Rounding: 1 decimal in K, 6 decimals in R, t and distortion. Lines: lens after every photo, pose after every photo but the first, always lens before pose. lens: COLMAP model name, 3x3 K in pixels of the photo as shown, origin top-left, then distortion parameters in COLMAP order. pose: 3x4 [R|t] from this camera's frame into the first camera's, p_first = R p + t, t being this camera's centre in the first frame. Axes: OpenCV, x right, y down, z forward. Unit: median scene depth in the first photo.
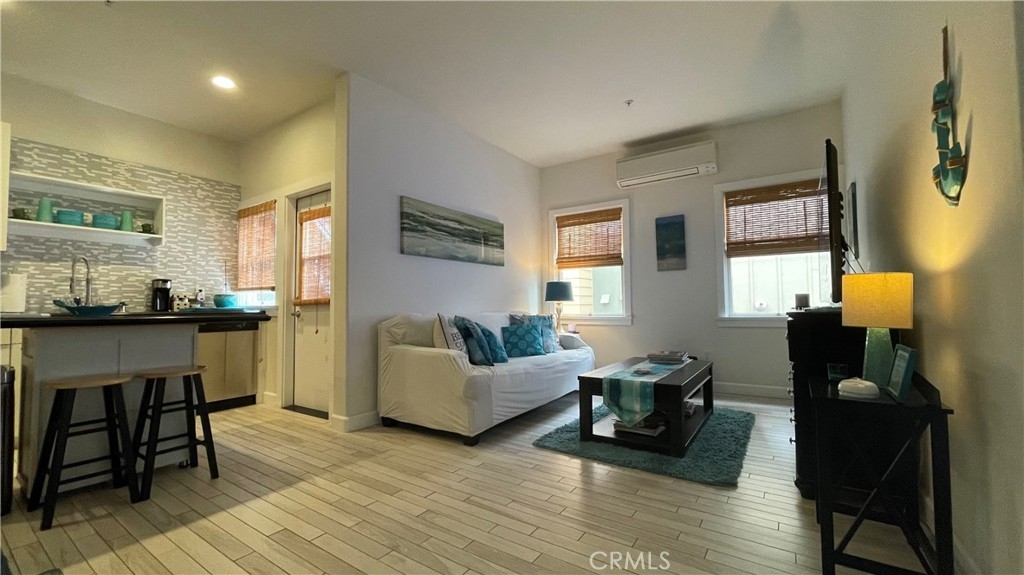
lens RADIAL K [[413.8, 0, 511.1], [0, 413.8, 290.8], [0, 0, 1]] dist [0.000071, 0.001337]
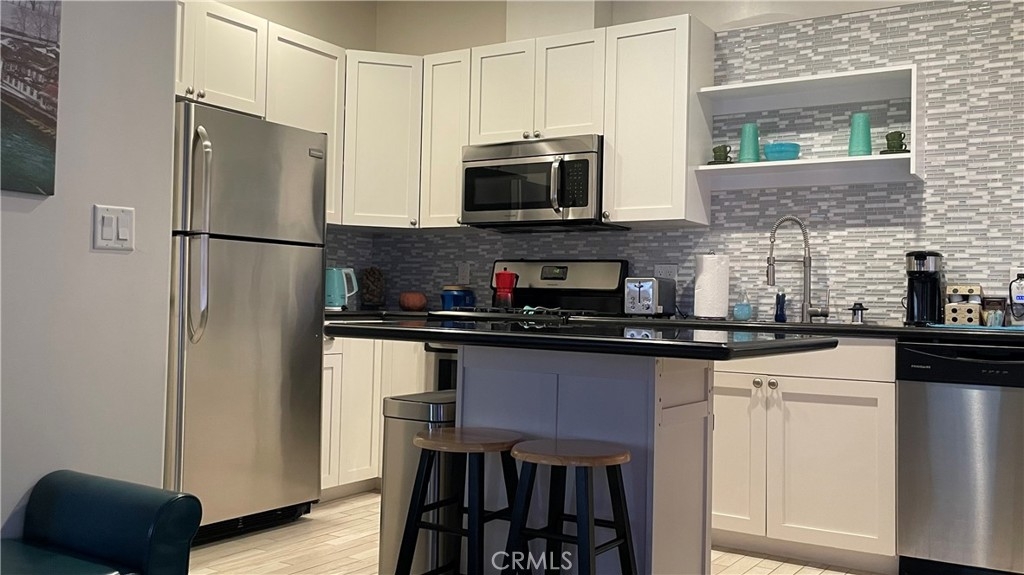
lens RADIAL K [[929.8, 0, 510.0], [0, 929.8, 272.2], [0, 0, 1]] dist [0.049840, -0.031804]
pose [[0.025705, -0.020790, -0.999453, 0.148398], [0.015792, 0.999667, -0.020388, 0.007427], [0.999545, -0.015260, 0.026025, 0.575603]]
